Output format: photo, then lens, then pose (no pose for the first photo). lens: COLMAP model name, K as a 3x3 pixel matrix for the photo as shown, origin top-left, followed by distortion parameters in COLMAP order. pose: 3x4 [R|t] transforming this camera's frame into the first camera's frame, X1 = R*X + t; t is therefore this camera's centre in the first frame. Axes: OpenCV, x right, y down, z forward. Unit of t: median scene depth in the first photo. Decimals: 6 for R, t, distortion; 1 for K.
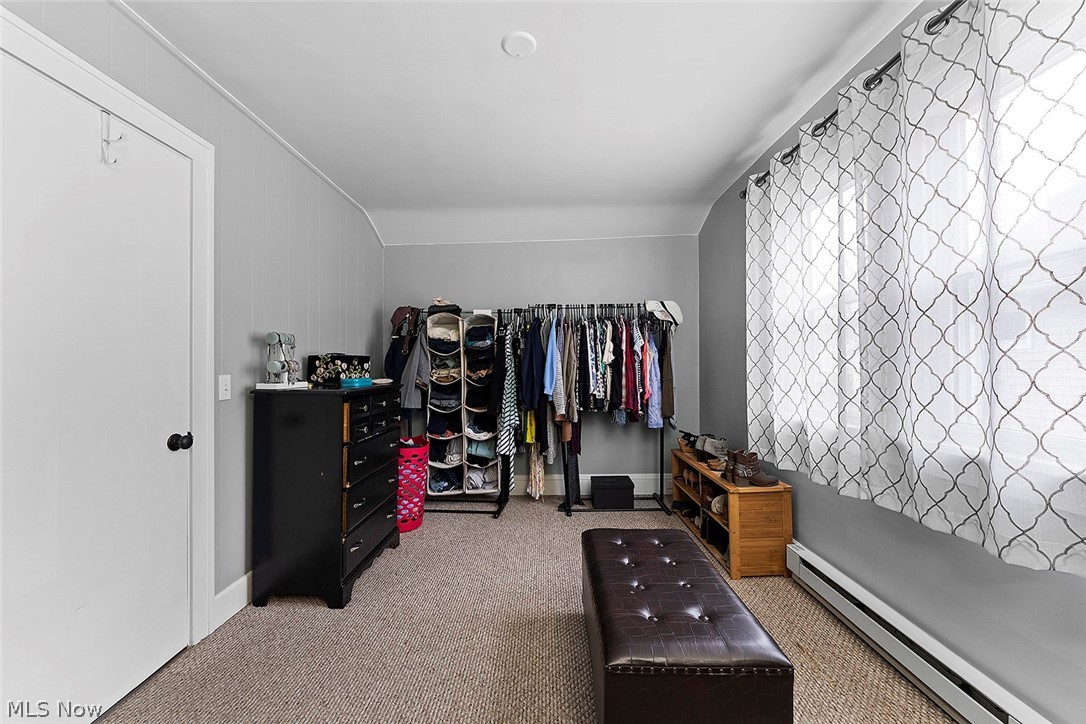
lens RADIAL K [[433.5, 0, 542.0], [0, 433.5, 367.7], [0, 0, 1]] dist [-0.002102, 0.000218]
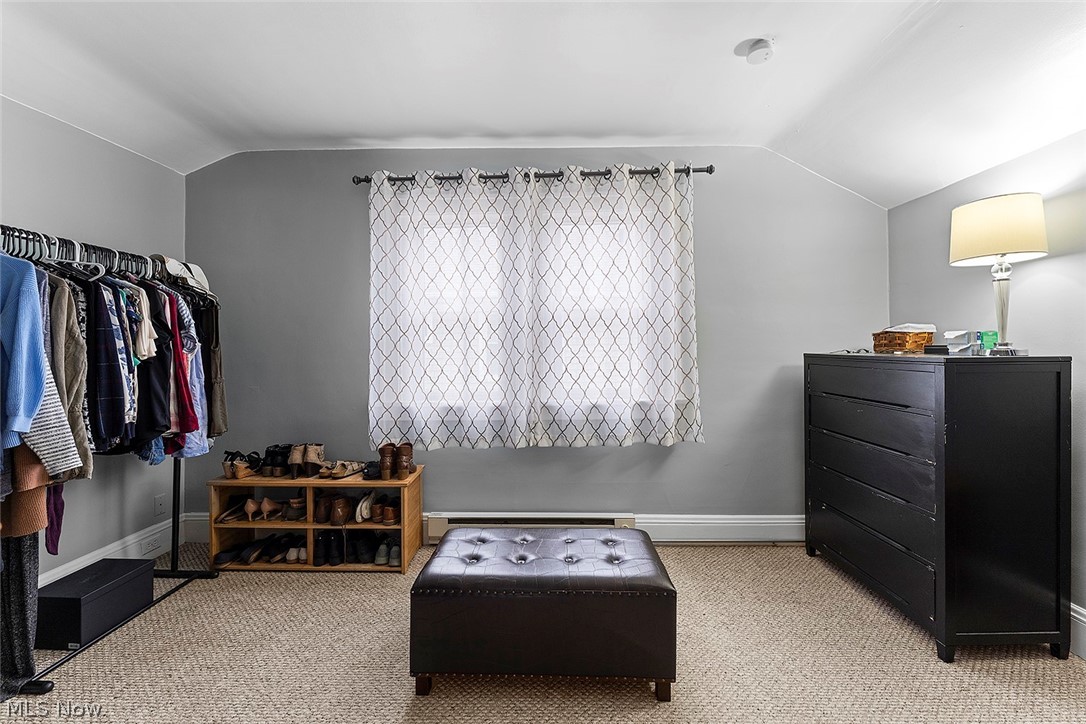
lens RADIAL K [[433.5, 0, 544.3], [0, 433.5, 351.6], [0, 0, 1]] dist [-0.002102, 0.000218]
pose [[0.002015, 0.004810, 0.999986, -0.449296], [0.008220, 0.999955, -0.004826, -0.012481], [-0.999964, 0.008230, 0.001975, 0.541572]]
